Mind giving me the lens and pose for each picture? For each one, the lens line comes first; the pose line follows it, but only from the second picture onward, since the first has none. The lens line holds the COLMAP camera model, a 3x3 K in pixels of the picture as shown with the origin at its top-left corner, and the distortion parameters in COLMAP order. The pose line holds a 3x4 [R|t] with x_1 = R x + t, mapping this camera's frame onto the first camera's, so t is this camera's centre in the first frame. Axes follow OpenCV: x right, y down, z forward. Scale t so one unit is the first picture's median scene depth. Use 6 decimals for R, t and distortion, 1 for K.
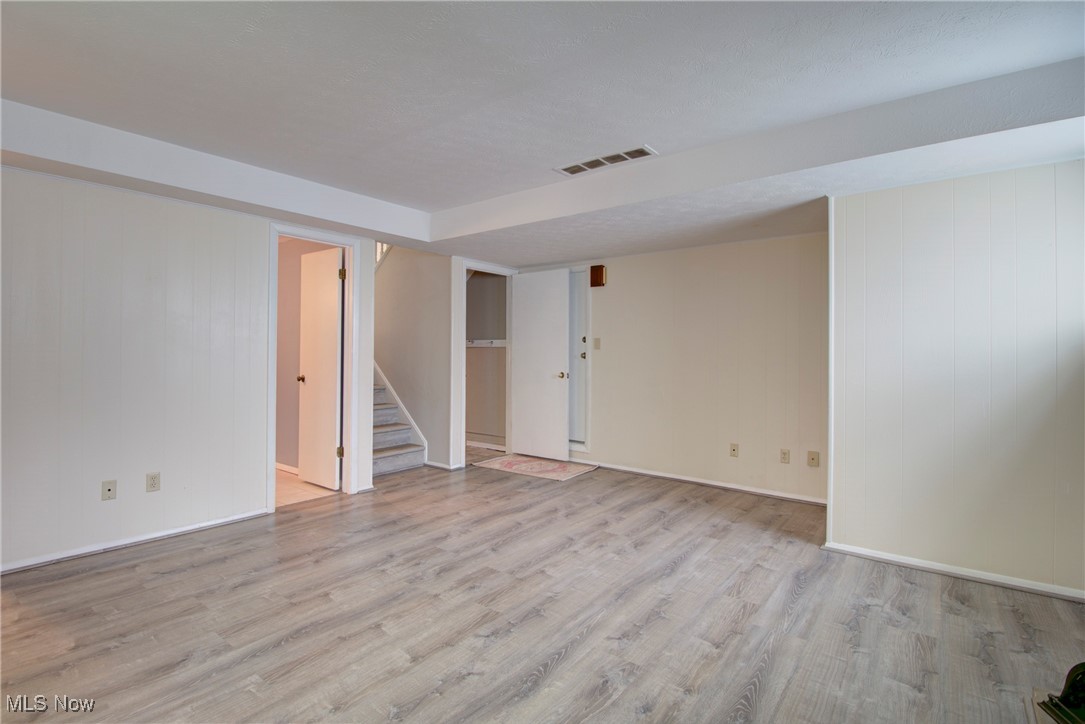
lens RADIAL K [[502.5, 0, 546.8], [0, 502.5, 354.4], [0, 0, 1]] dist [-0.026754, -0.001989]
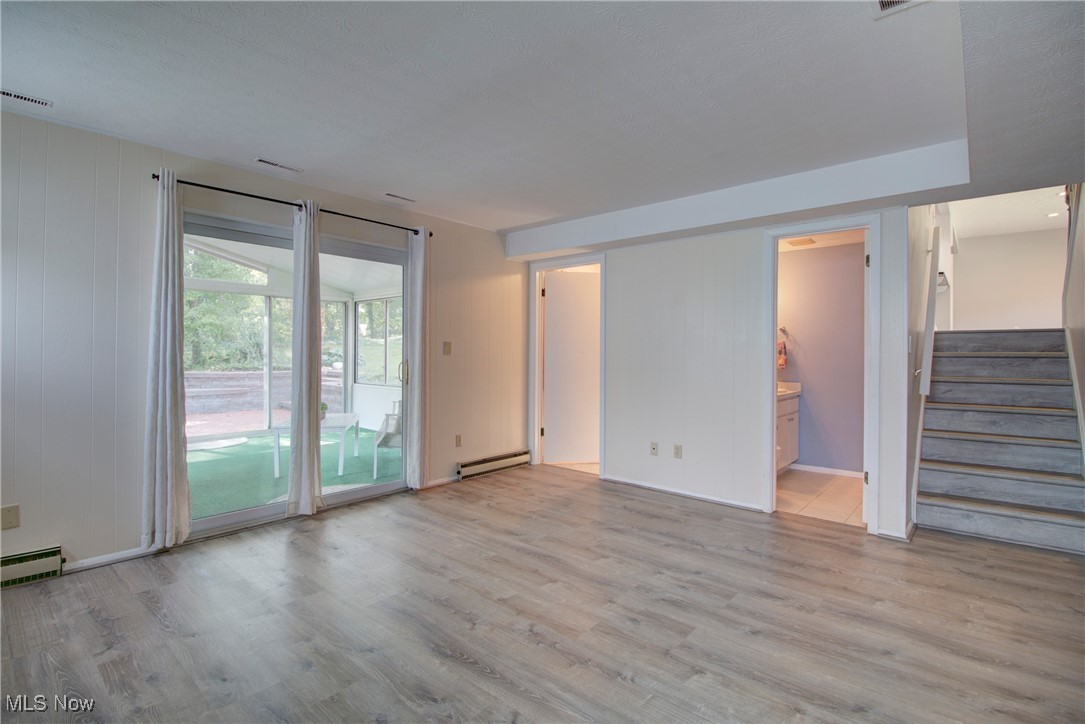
lens RADIAL K [[502.5, 0, 546.1], [0, 502.5, 358.4], [0, 0, 1]] dist [-0.026754, -0.001989]
pose [[-0.042213, 0.009815, -0.999060, 0.679176], [-0.015696, 0.999822, 0.010485, -0.004777], [0.998985, 0.016124, -0.042051, 0.803600]]
